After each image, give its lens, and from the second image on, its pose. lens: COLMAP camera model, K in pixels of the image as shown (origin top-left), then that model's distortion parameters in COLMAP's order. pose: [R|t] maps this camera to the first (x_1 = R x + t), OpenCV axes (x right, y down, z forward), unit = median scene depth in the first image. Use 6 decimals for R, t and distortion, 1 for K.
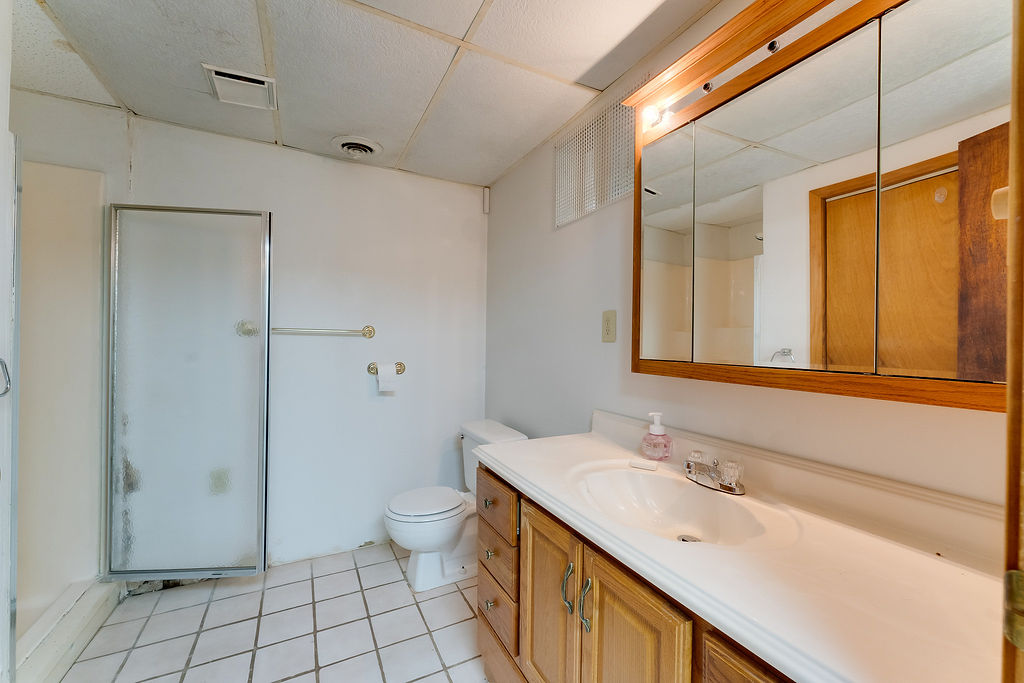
lens RADIAL K [[413.8, 0, 511.3], [0, 413.8, 341.2], [0, 0, 1]] dist [0.001402, 0.000060]
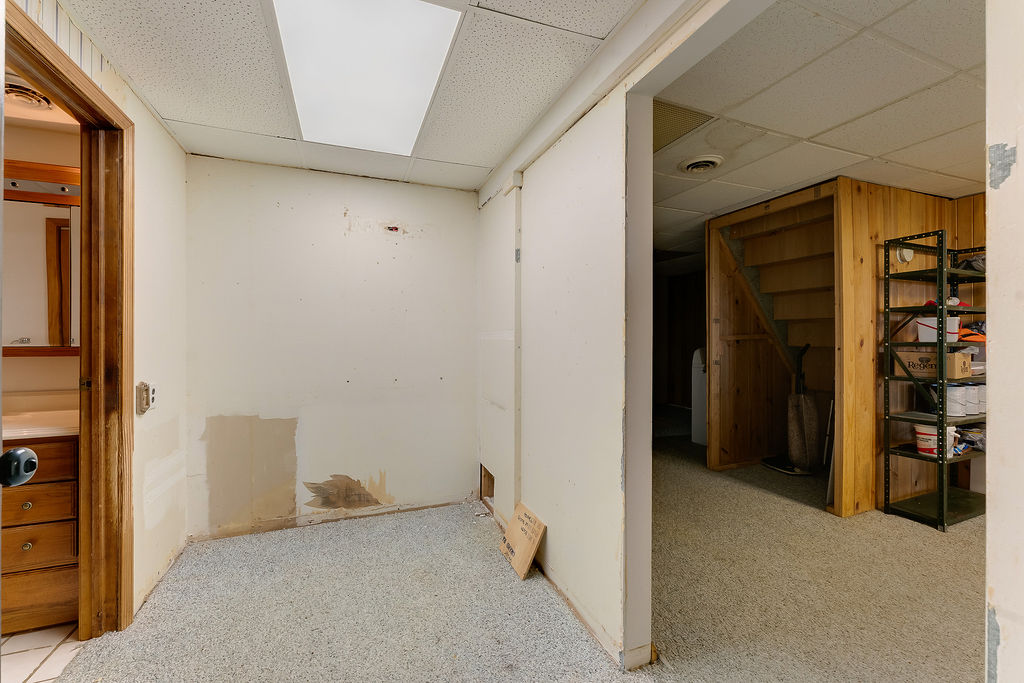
lens RADIAL K [[408.8, 0, 509.0], [0, 408.8, 338.5], [0, 0, 1]] dist [-0.004011, 0.000527]
pose [[0.089914, -0.014983, 0.995837, -0.436094], [0.005751, 0.999878, 0.014525, 0.011460], [-0.995933, 0.004422, 0.089990, -0.576014]]
